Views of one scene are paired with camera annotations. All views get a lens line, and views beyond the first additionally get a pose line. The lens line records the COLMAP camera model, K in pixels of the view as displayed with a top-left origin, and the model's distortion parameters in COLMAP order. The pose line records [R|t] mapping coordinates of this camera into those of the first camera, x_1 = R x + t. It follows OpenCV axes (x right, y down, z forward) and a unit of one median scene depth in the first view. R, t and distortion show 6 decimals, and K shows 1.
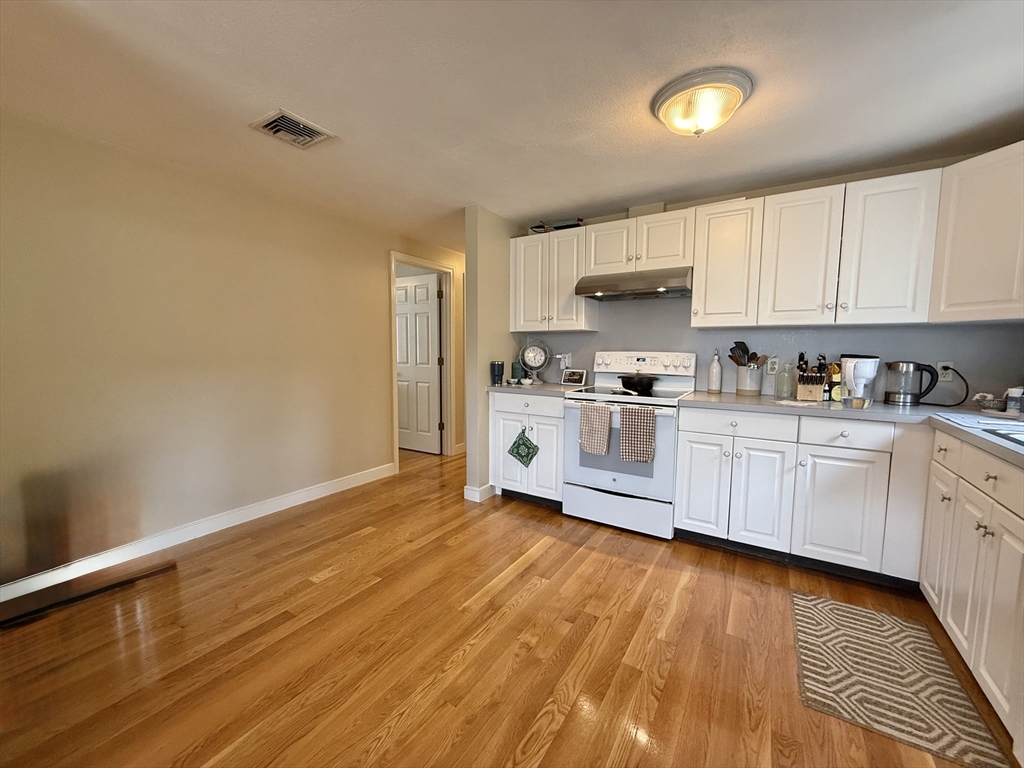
lens RADIAL K [[411.0, 0, 510.2], [0, 411.0, 392.9], [0, 0, 1]] dist [0.003593, -0.000110]
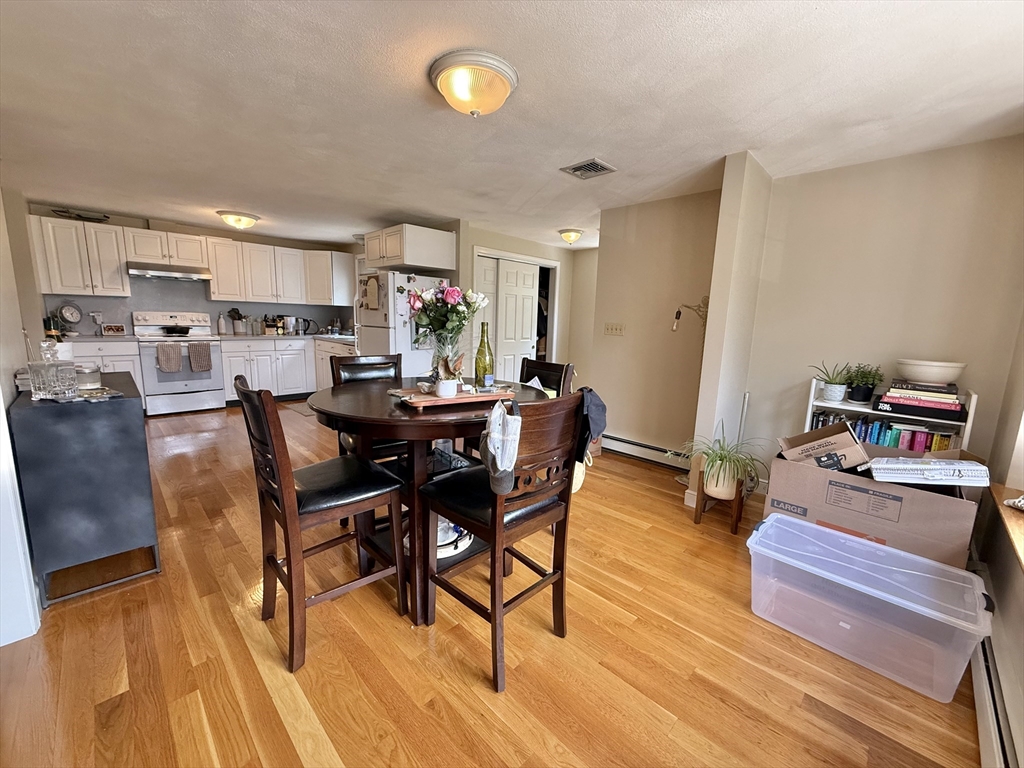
lens RADIAL K [[411.0, 0, 513.5], [0, 411.0, 388.3], [0, 0, 1]] dist [0.003593, -0.000110]
pose [[0.219441, -0.167408, 0.961156, -1.184311], [0.073511, 0.985205, 0.154814, 0.053948], [-0.972852, 0.036683, 0.228501, -0.809944]]
